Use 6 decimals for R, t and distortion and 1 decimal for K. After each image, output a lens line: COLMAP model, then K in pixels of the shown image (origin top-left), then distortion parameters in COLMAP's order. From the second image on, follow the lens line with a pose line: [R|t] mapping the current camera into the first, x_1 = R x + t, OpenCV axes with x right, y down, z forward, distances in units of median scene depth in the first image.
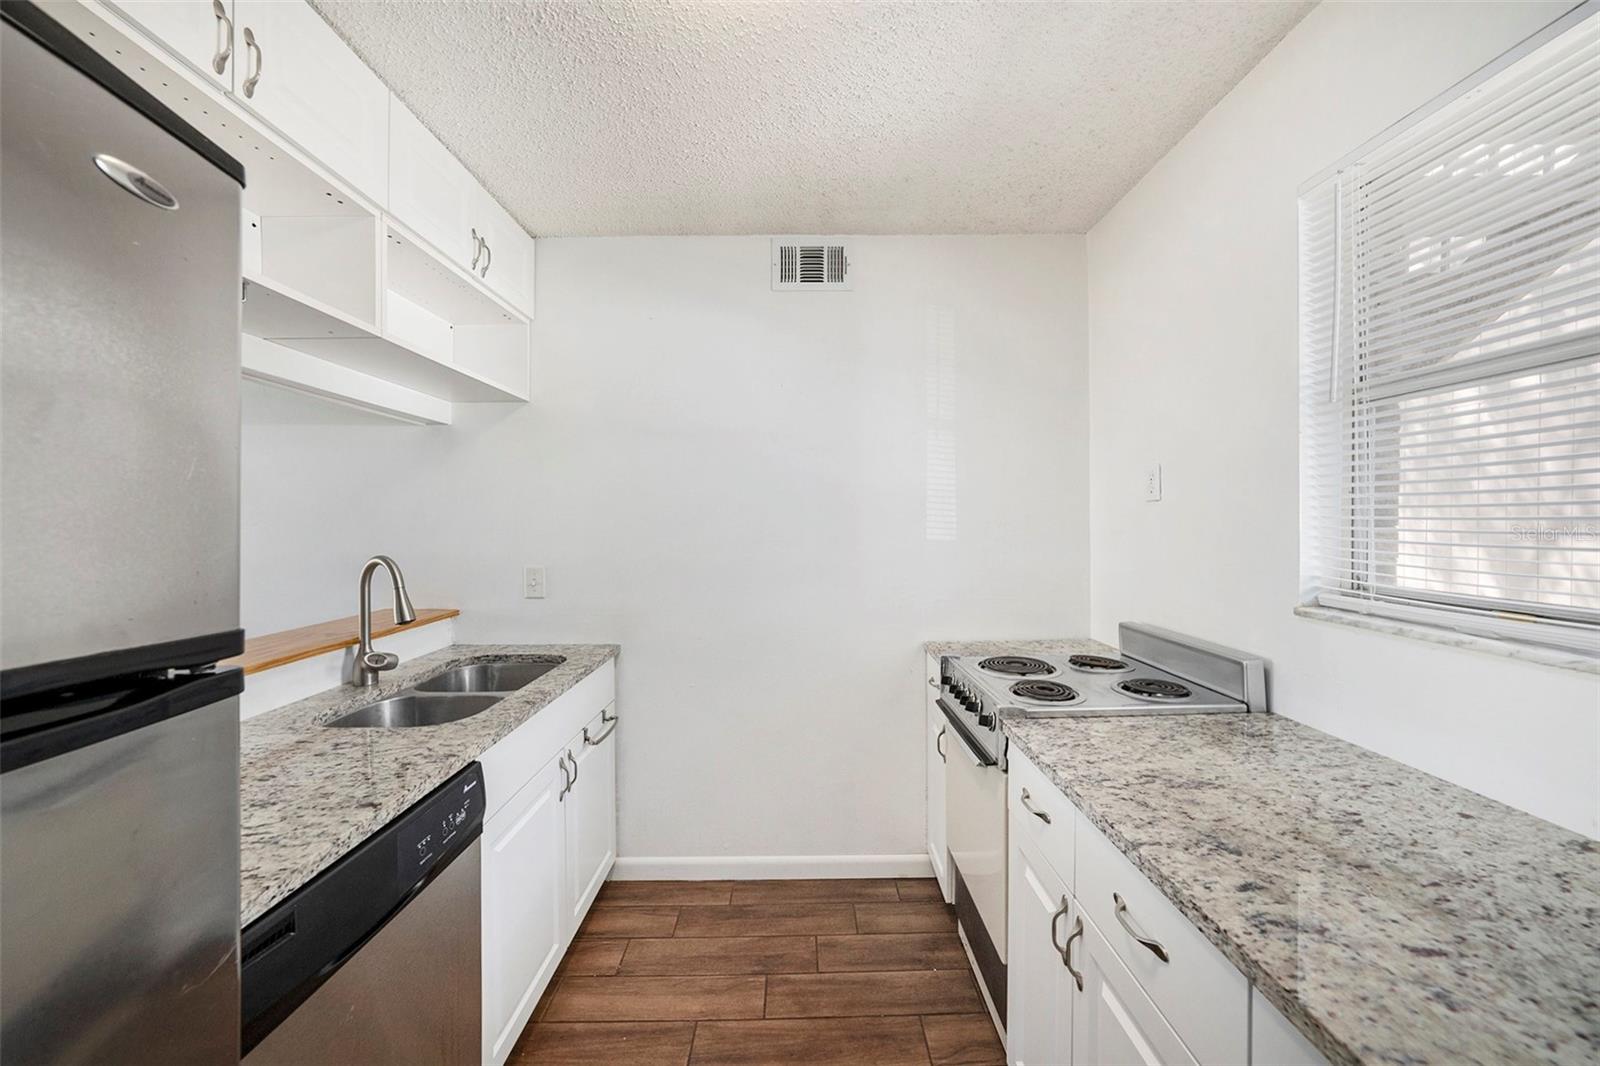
lens RADIAL K [[574.9, 0, 799.5], [0, 574.9, 529.5], [0, 0, 1]] dist [-0.033505, 0.006661]
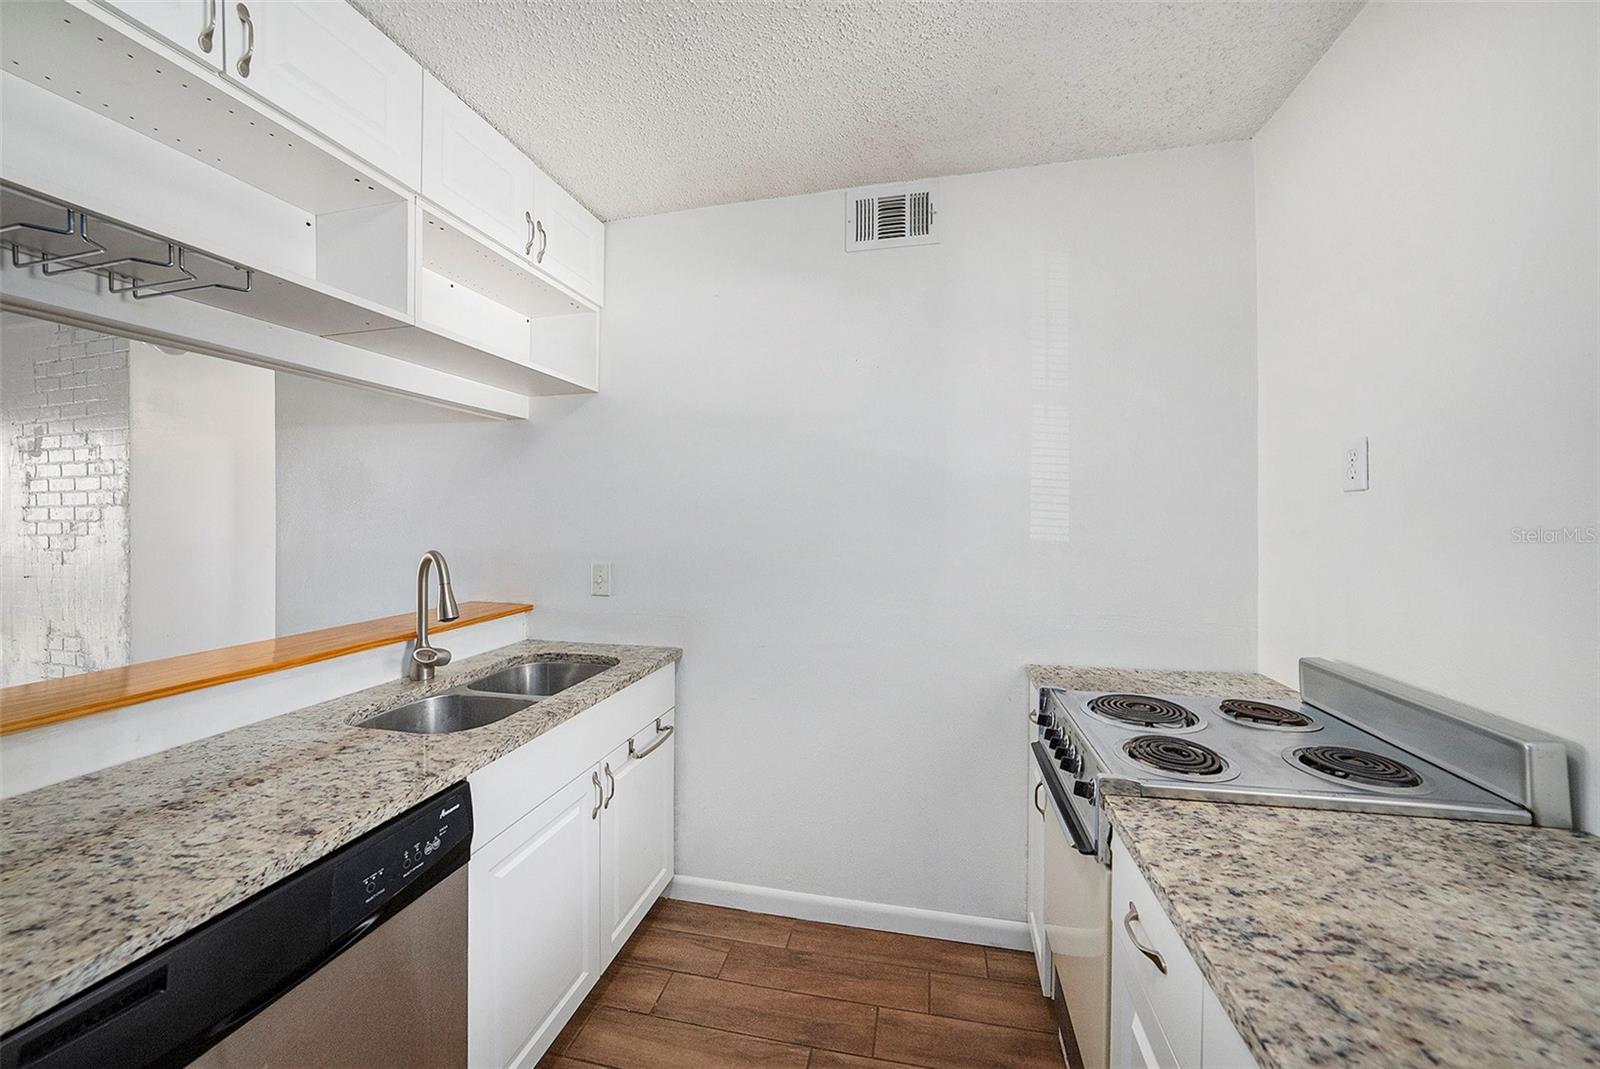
lens RADIAL K [[574.9, 0, 799.5], [0, 574.9, 531.0], [0, 0, 1]] dist [-0.033505, 0.006661]
pose [[0.974528, 0.008282, -0.224112, 0.110914], [-0.006098, 0.999927, 0.010433, -0.002232], [0.224182, -0.008800, 0.974508, 0.179975]]
